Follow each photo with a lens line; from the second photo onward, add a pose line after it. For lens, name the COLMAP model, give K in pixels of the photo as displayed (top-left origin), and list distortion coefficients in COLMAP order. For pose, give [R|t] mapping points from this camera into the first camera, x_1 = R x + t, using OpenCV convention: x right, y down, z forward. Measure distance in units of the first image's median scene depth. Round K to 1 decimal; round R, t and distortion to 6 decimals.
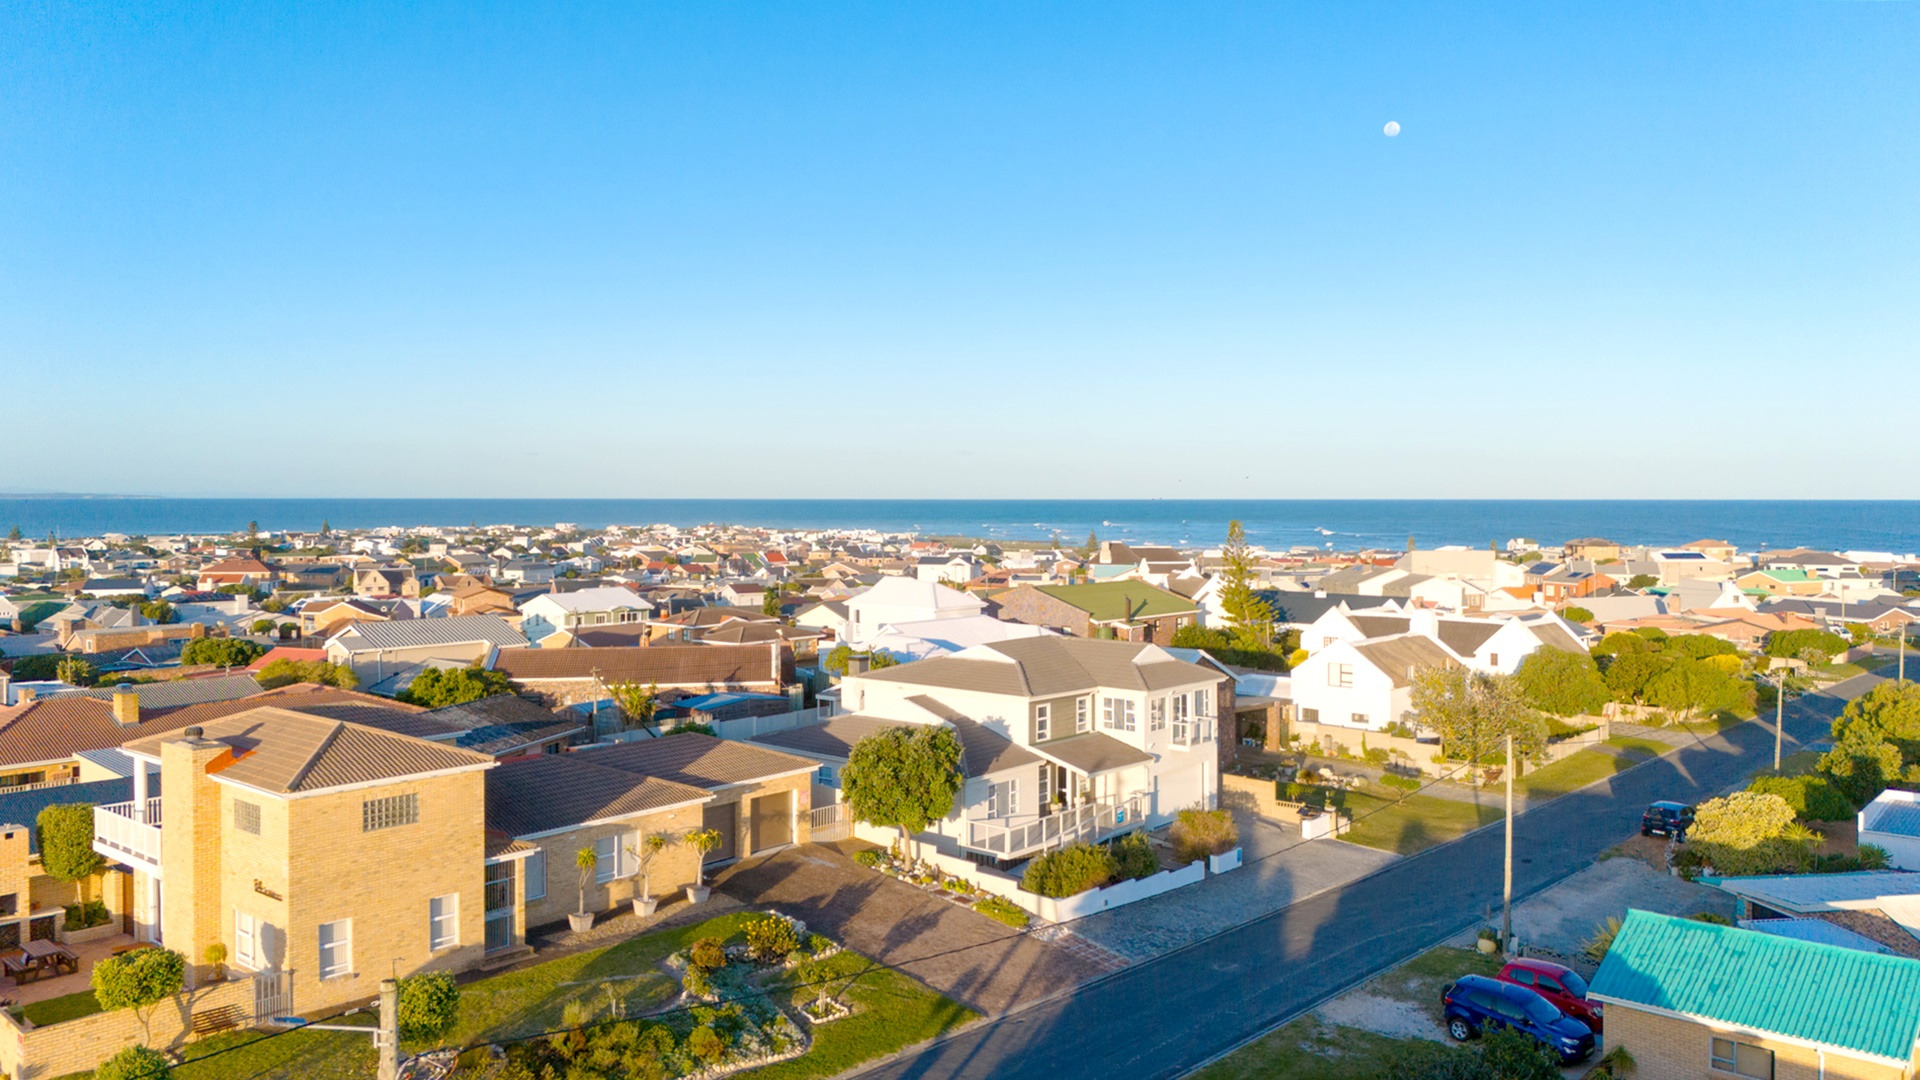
lens RADIAL K [[1329.3, 0, 954.5], [0, 1329.3, 510.6], [0, 0, 1]] dist [0.046573, -0.003265]
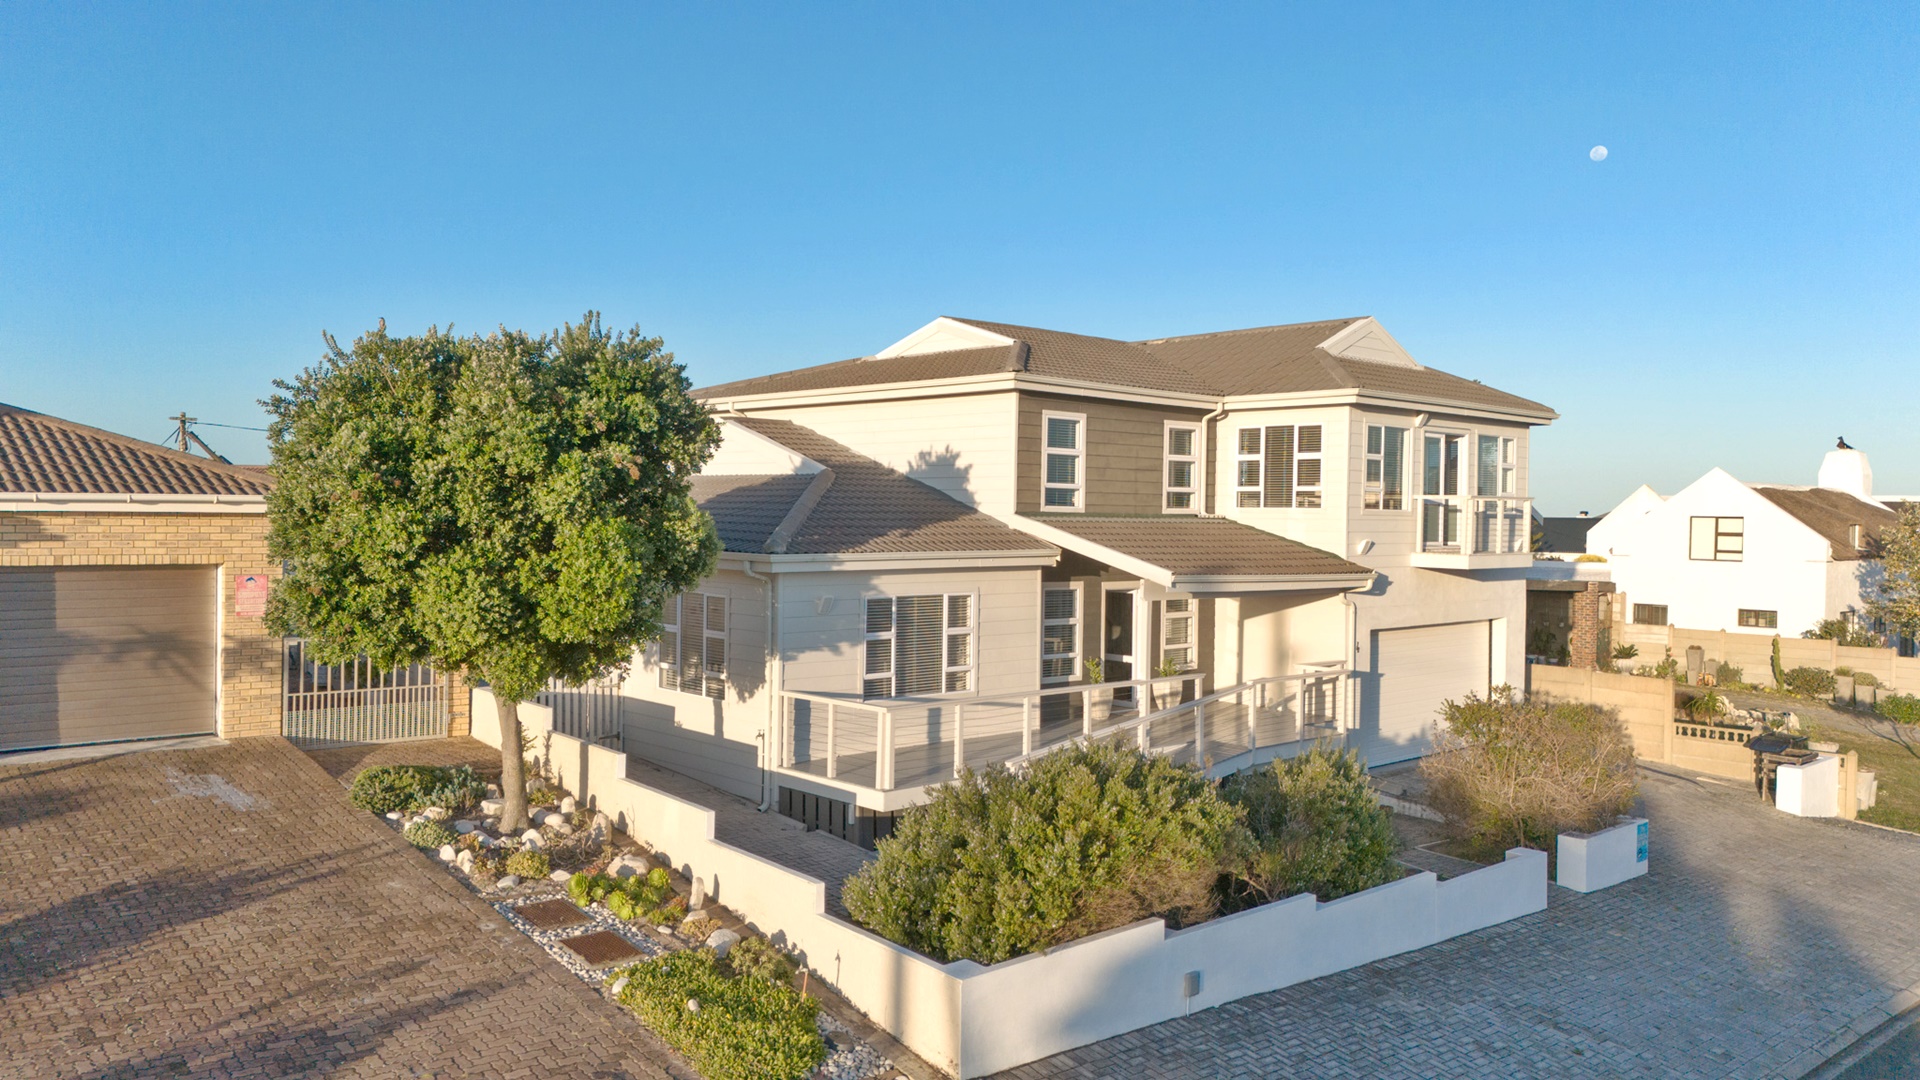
lens RADIAL K [[1329.8, 0, 960.0], [0, 1329.8, 540.0], [0, 0, 1]] dist [0.036128, -0.002651]
pose [[0.991875, 0.012033, -0.126647, 0.084688], [-0.010349, 0.999849, 0.013942, 0.175400], [0.126796, -0.012518, 0.991850, 0.631245]]
